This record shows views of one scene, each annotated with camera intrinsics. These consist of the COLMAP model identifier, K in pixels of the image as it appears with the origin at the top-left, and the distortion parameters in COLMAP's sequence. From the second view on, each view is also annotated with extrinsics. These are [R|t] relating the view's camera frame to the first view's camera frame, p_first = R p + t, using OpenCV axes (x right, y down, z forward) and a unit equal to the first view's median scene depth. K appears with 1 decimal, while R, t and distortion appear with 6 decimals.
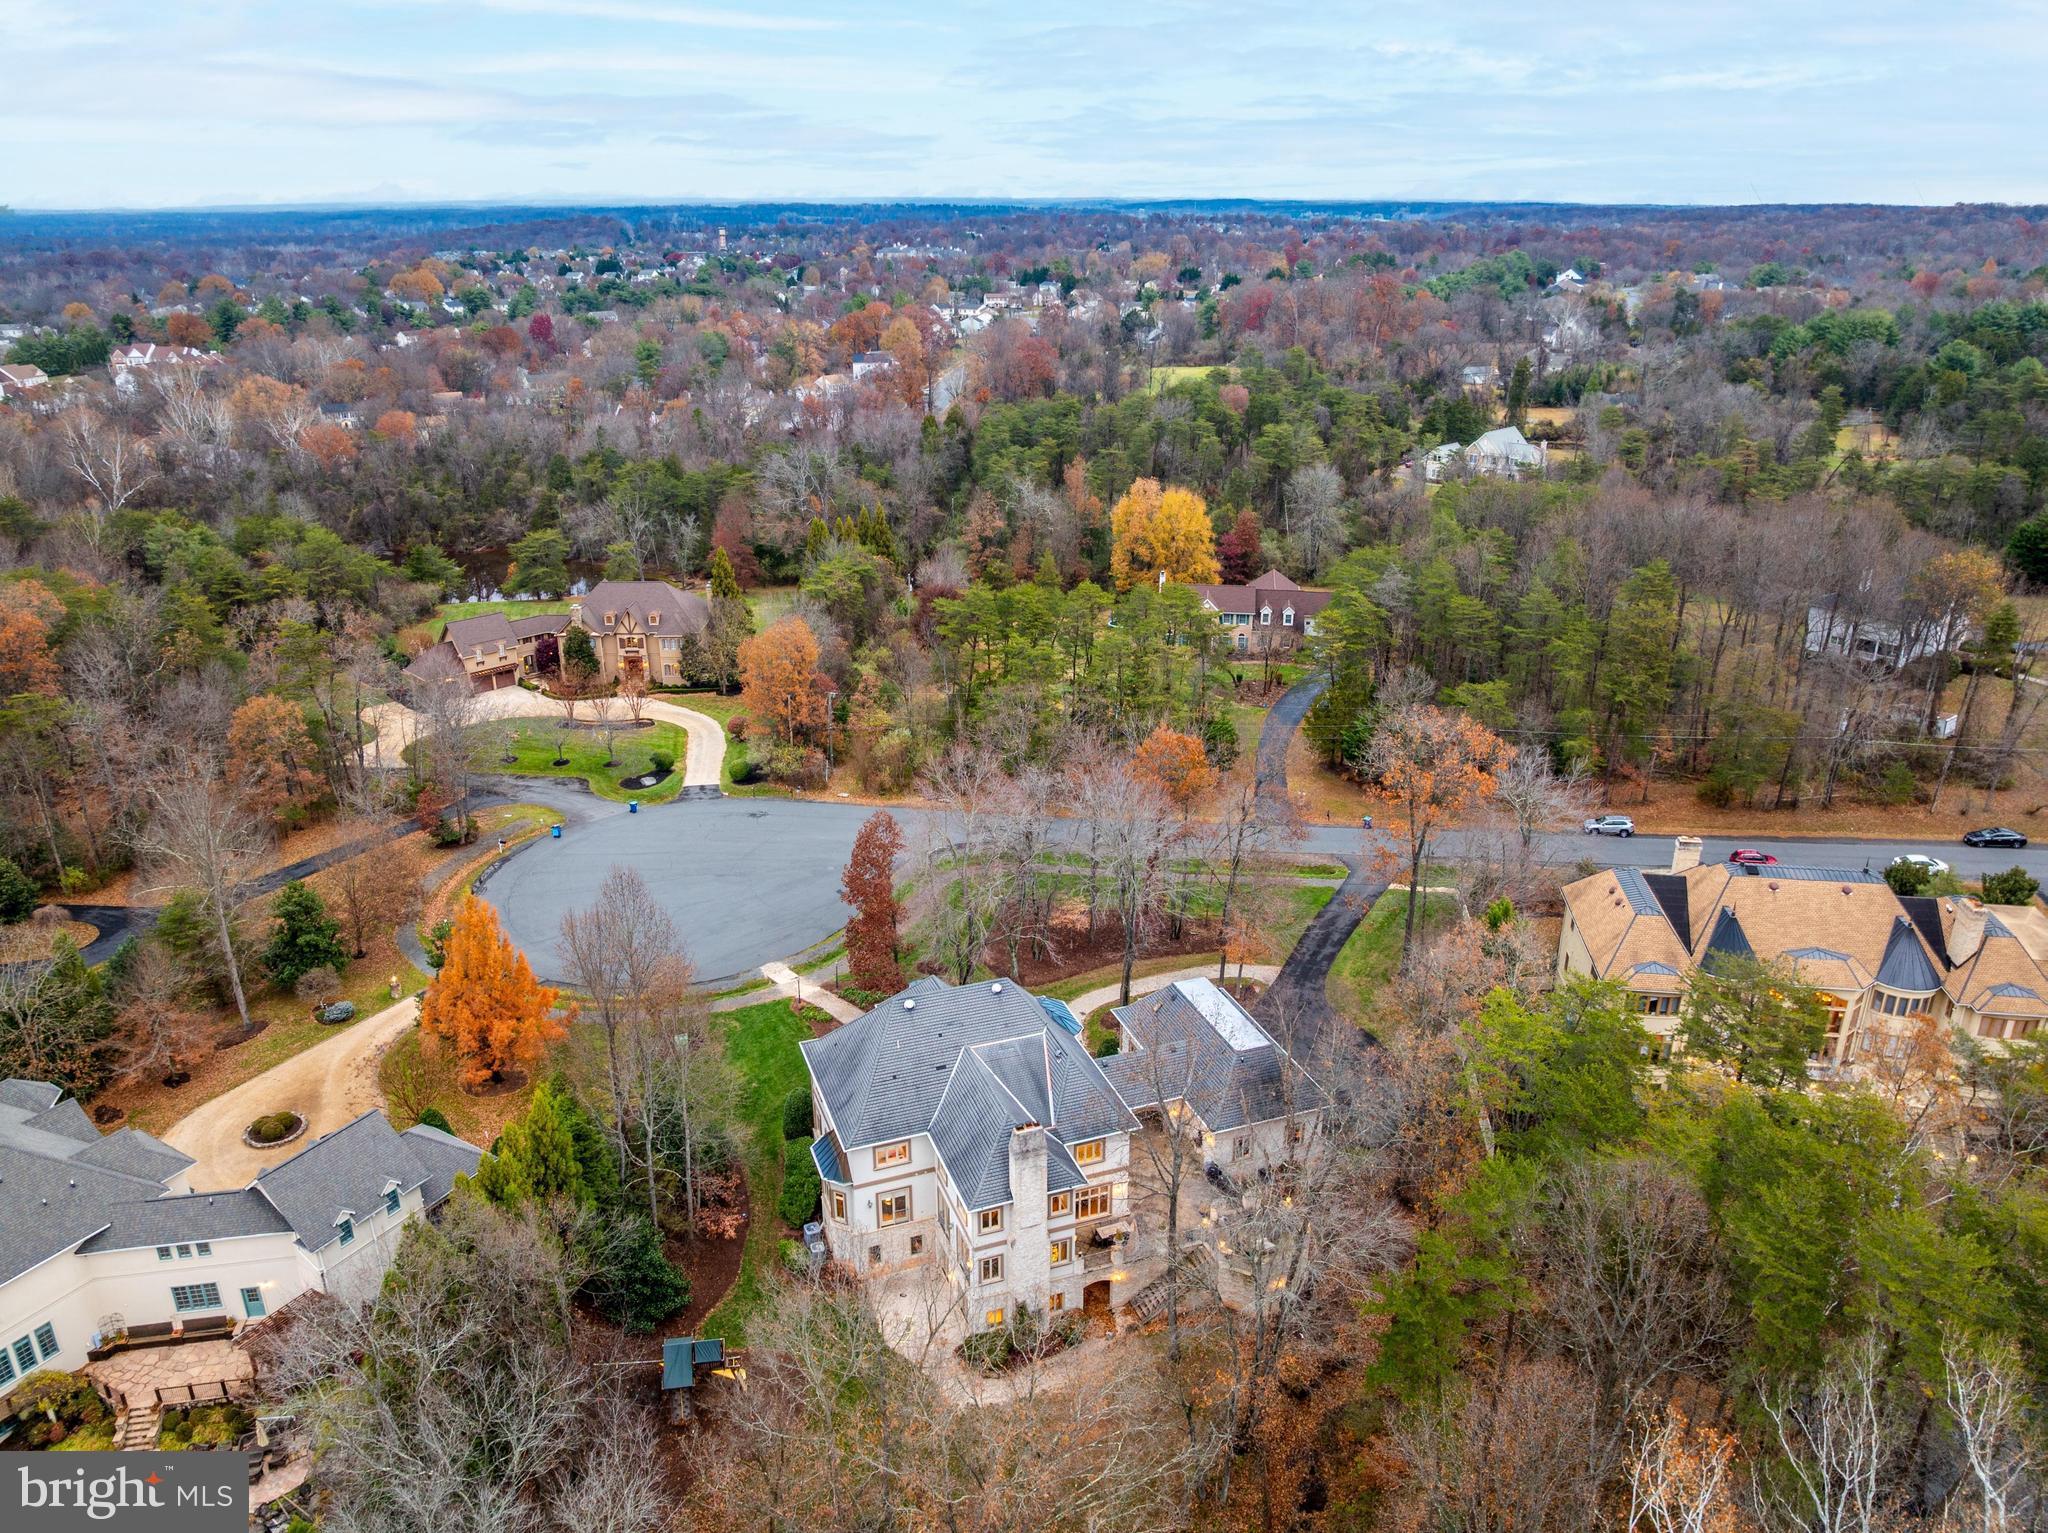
lens RADIAL K [[1450.4, 0, 1021.9], [0, 1450.4, 767.8], [0, 0, 1]] dist [-0.036474, -0.007453]
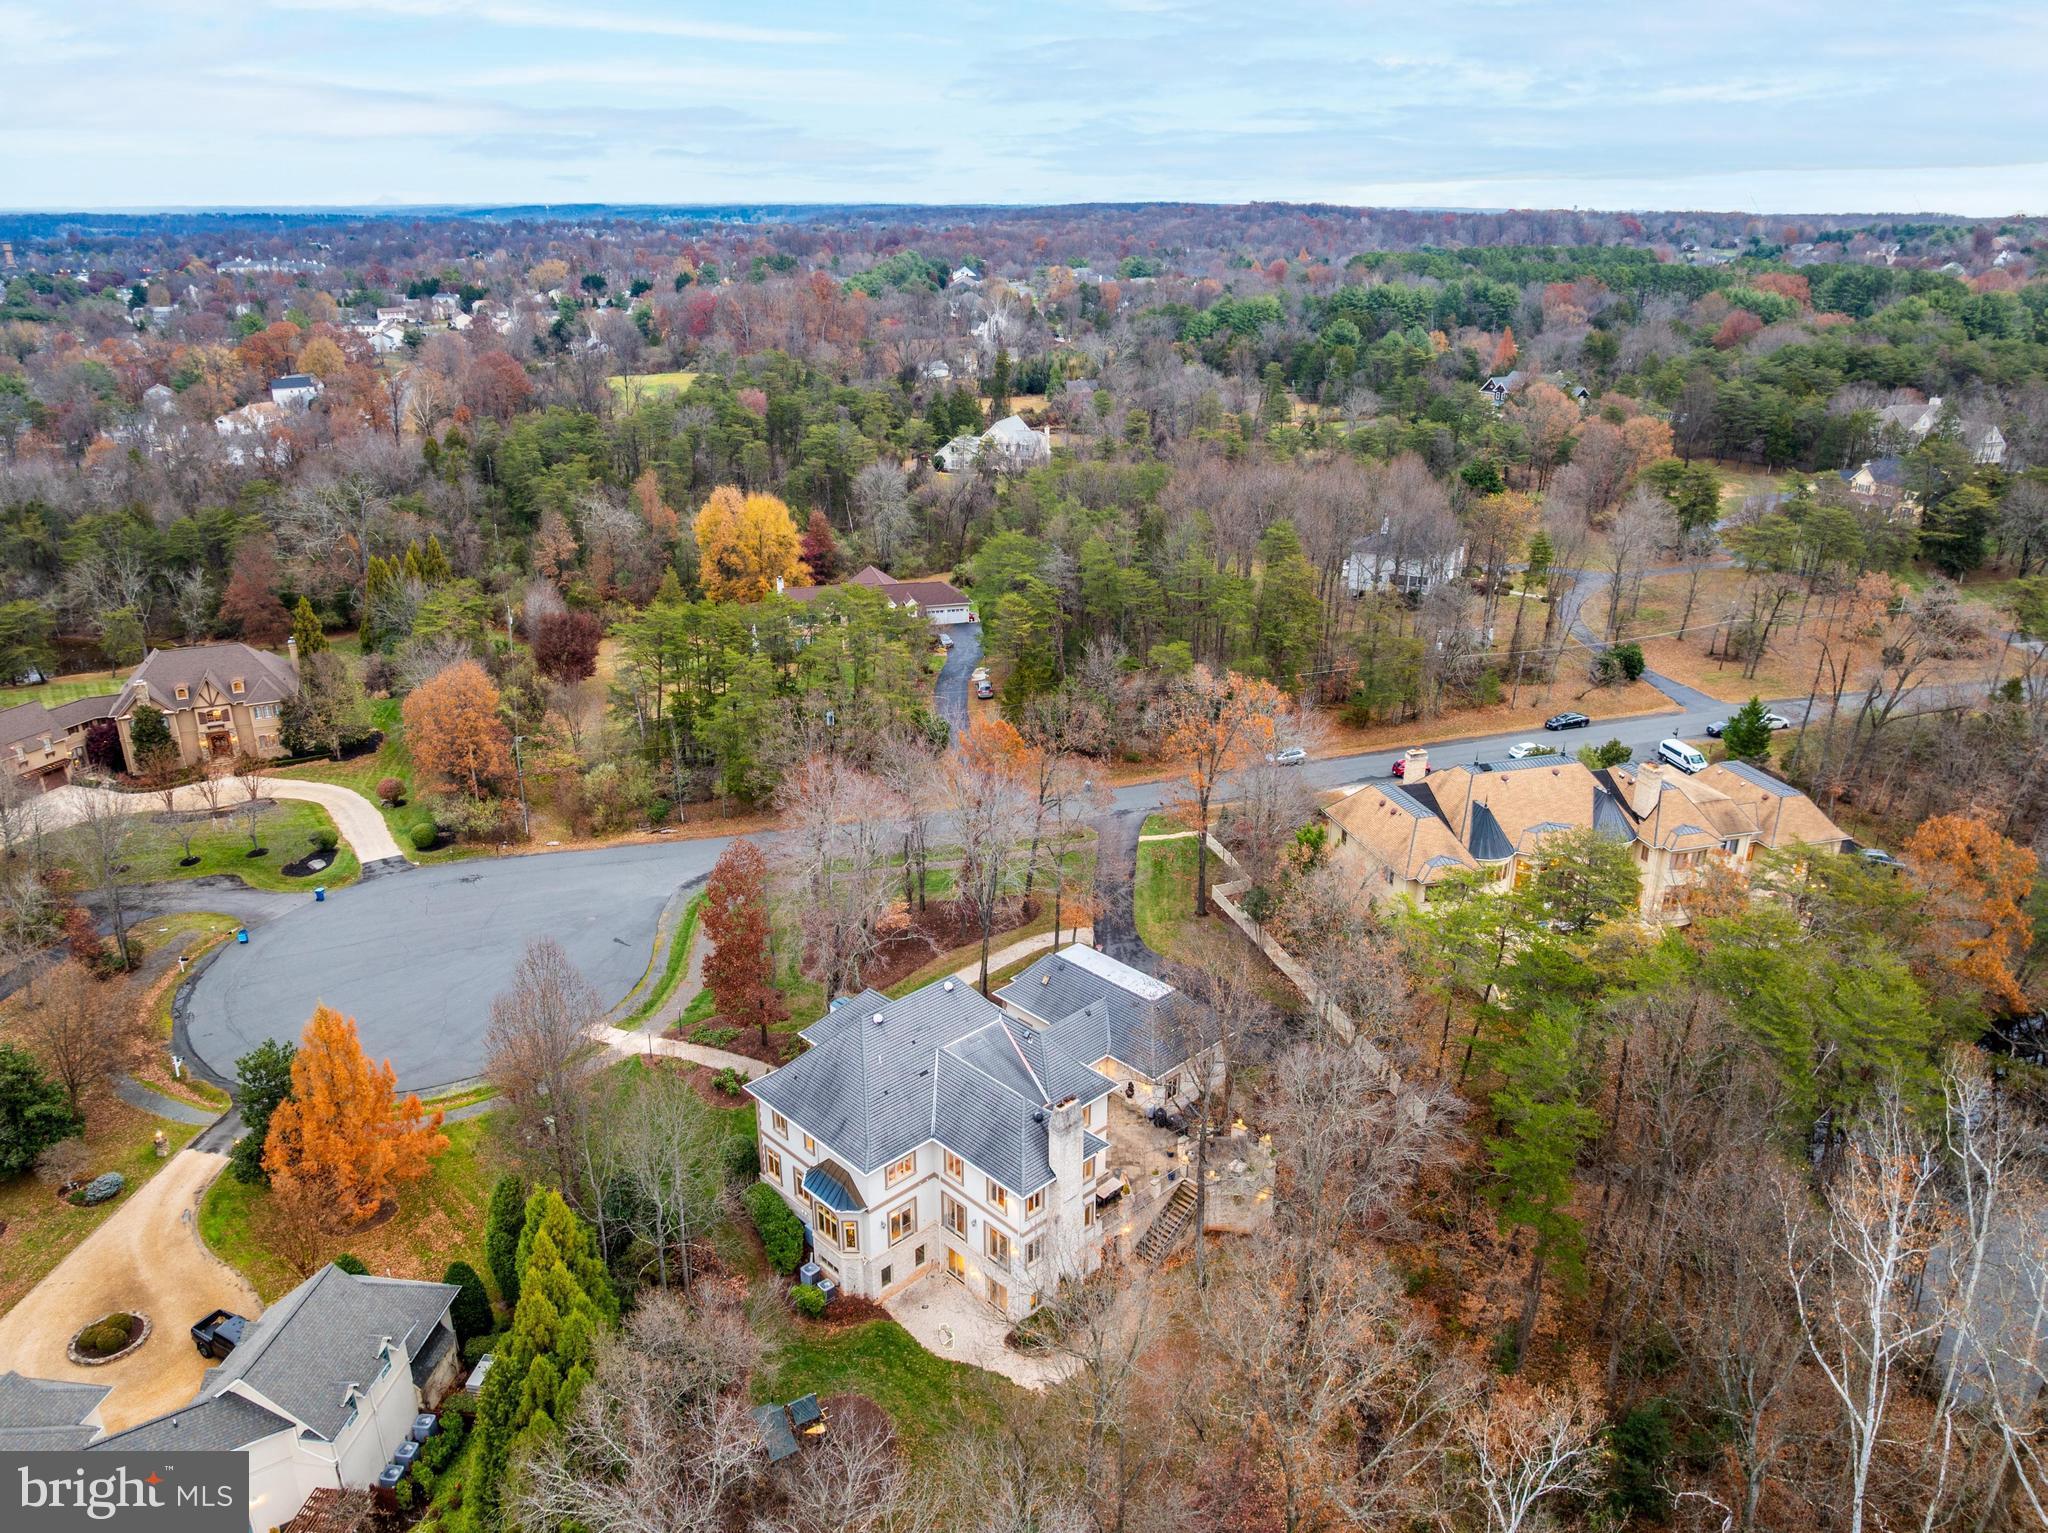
lens RADIAL K [[1450.4, 0, 1027.5], [0, 1450.4, 763.4], [0, 0, 1]] dist [-0.036474, -0.007453]
pose [[0.913883, -0.142668, 0.380084, -0.163786], [0.144585, 0.989209, 0.023664, -0.008634], [-0.379359, 0.033328, 0.924649, 0.020103]]
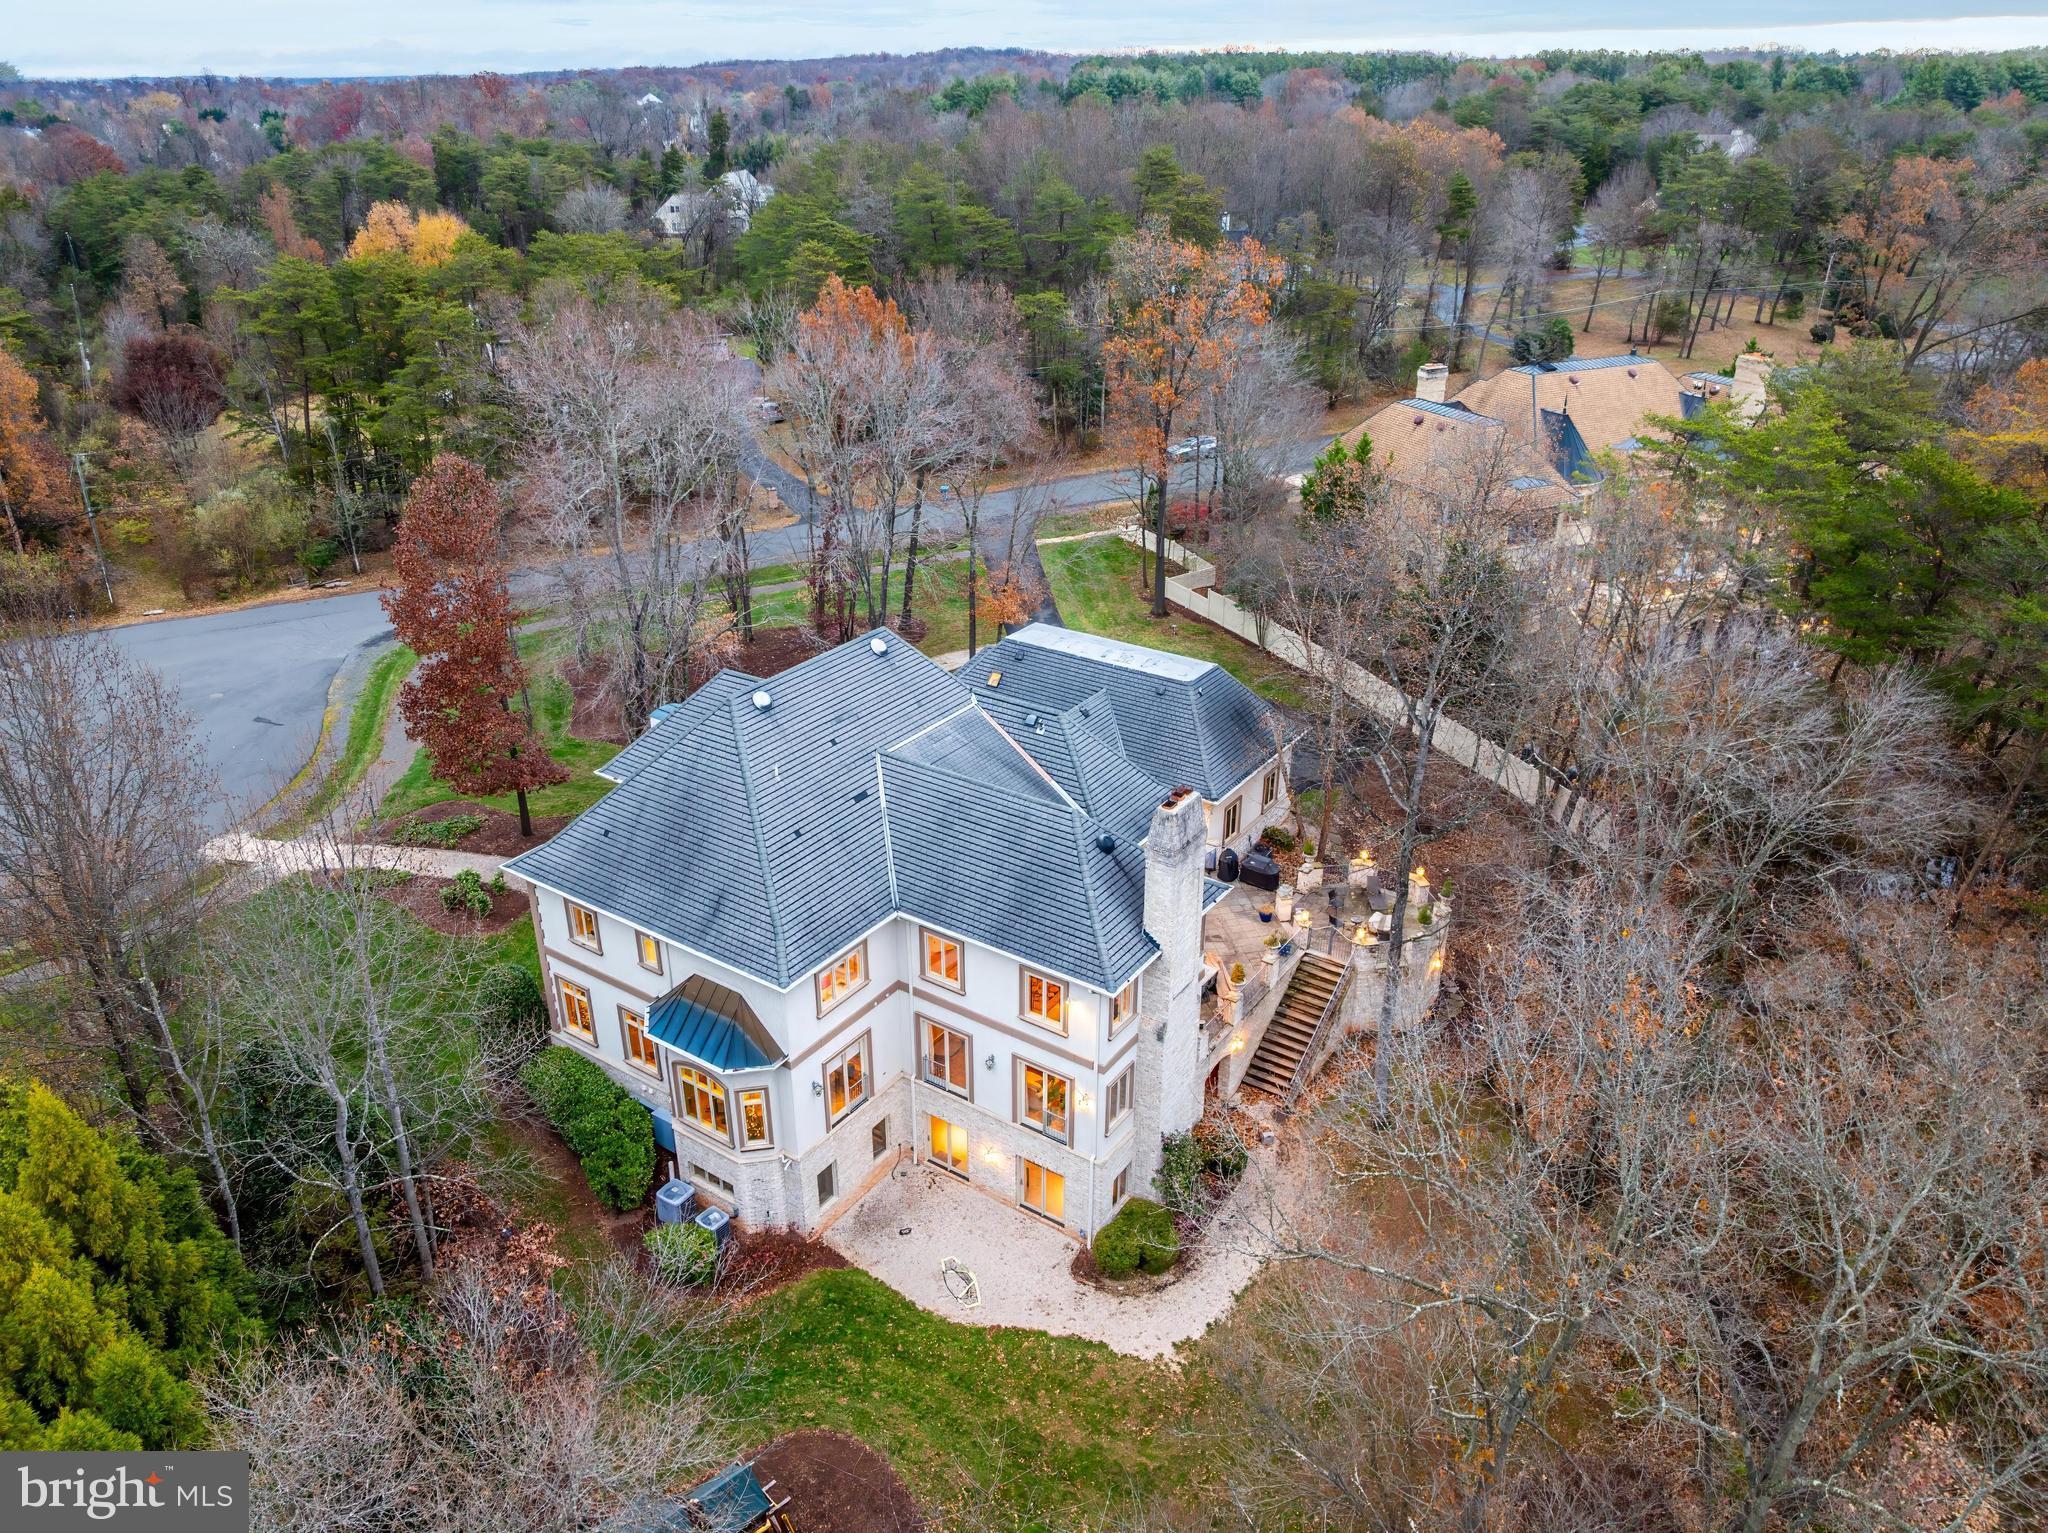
lens RADIAL K [[1450.4, 0, 1030.8], [0, 1450.4, 762.3], [0, 0, 1]] dist [-0.036474, -0.007453]
pose [[0.812845, -0.249027, 0.526562, -0.133926], [0.210823, 0.968491, 0.132585, 0.066985], [-0.542988, 0.003240, 0.839734, 0.254876]]
